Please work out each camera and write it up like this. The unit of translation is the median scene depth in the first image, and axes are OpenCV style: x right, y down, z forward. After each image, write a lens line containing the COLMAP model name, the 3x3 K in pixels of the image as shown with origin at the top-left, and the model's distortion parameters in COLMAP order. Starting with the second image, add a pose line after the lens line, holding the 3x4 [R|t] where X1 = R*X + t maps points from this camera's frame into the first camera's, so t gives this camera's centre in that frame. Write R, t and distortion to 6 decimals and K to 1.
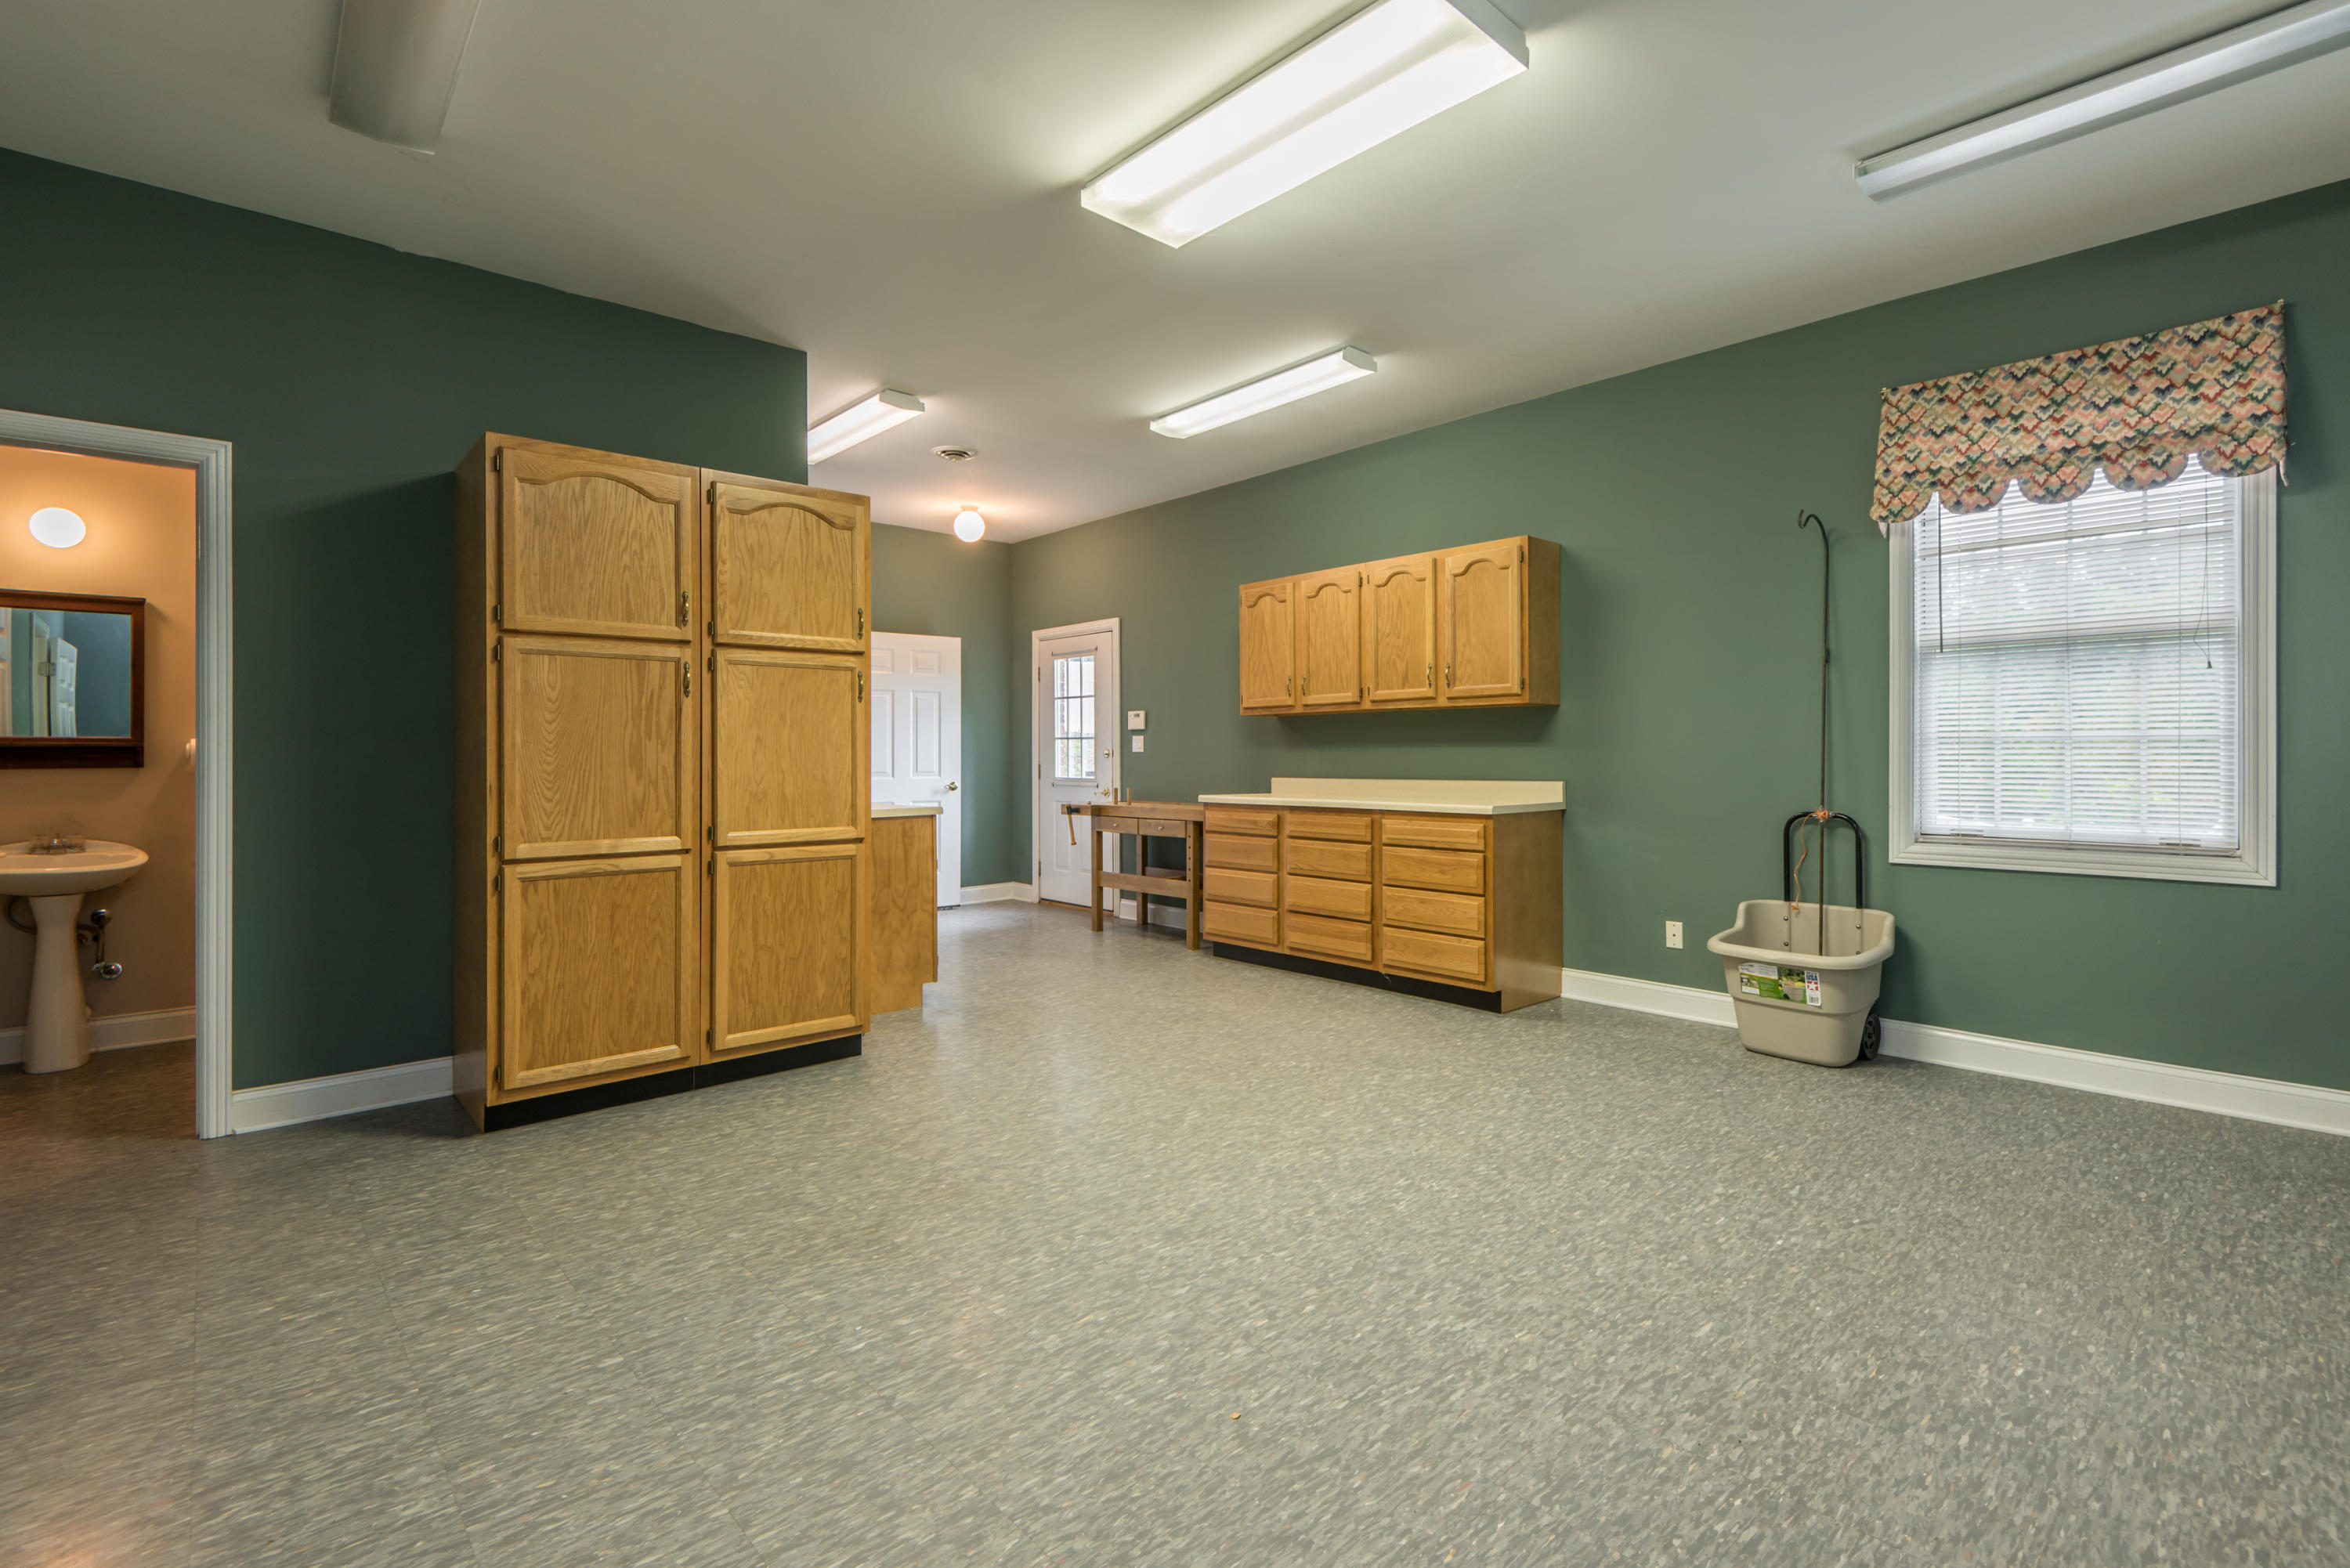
lens RADIAL K [[1072.9, 0, 1152.6], [0, 1072.9, 752.6], [0, 0, 1]] dist [0.016000, -0.003525]
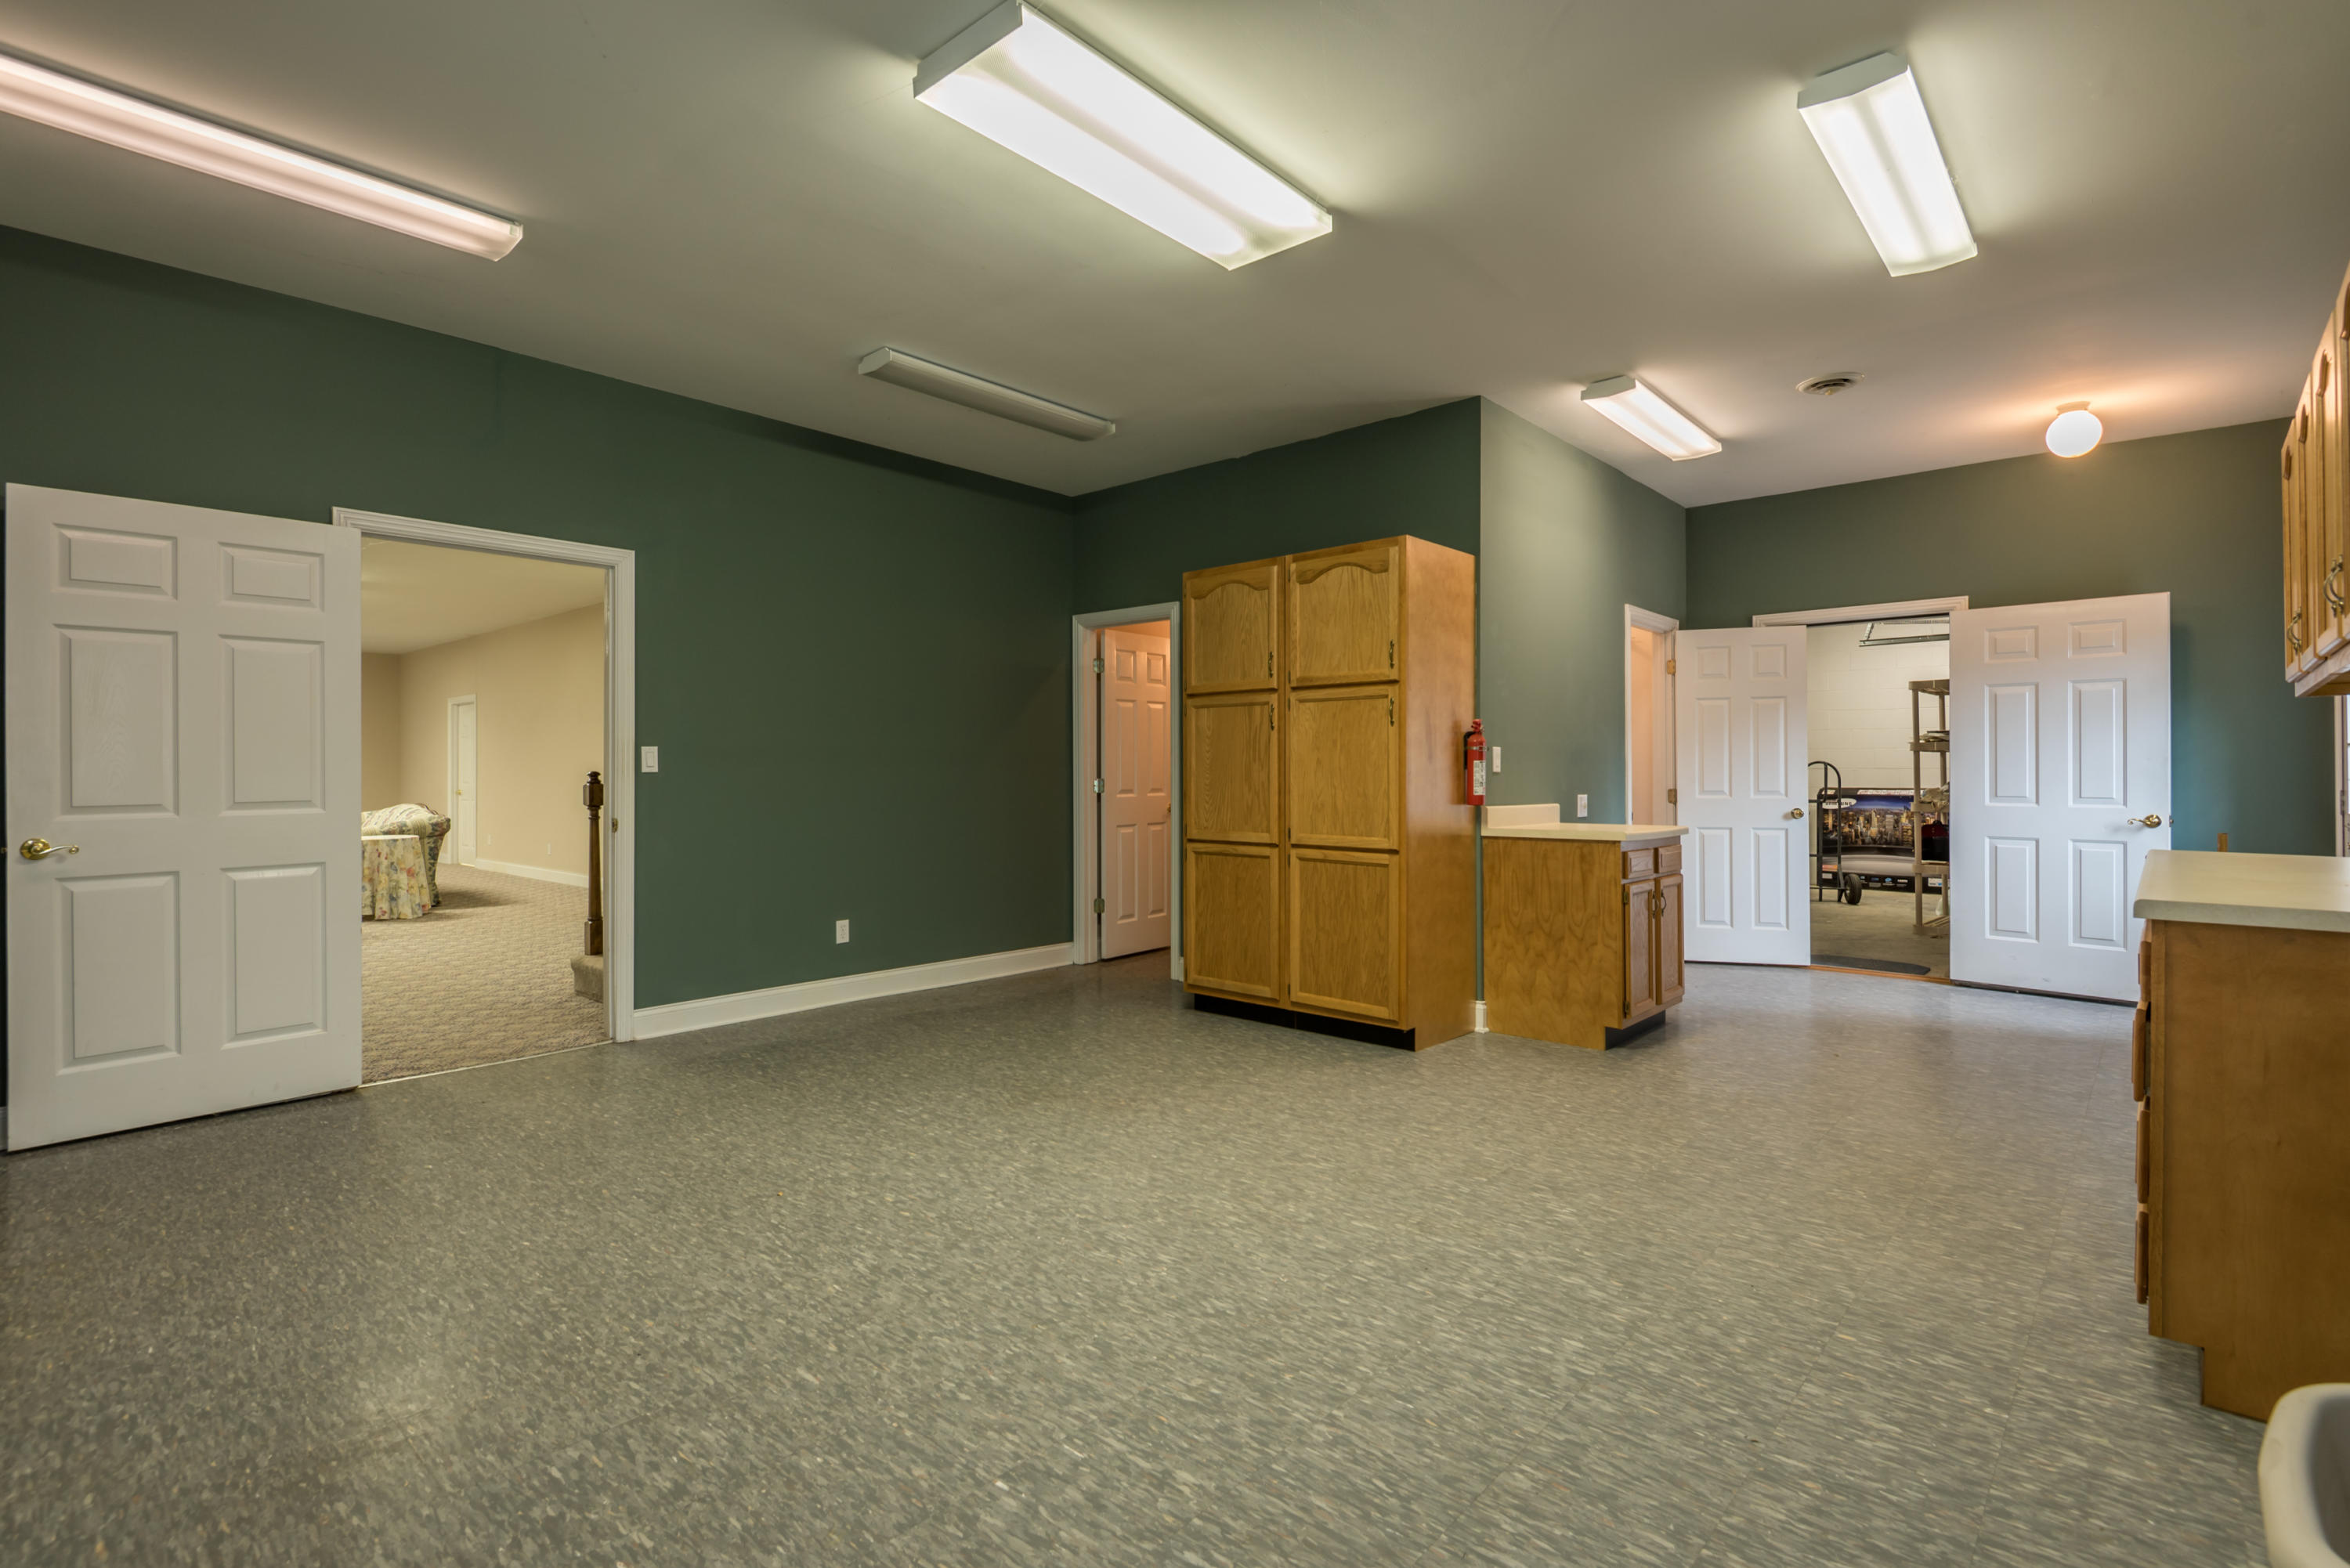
lens RADIAL K [[1101.4, 0, 1179.0], [0, 1101.4, 767.2], [0, 0, 1]] dist [0.020444, -0.004337]
pose [[0.116649, -0.000903, -0.993173, 1.235517], [0.000436, 1.000000, -0.000858, -0.005709], [0.993173, -0.000333, 0.116649, 0.979427]]
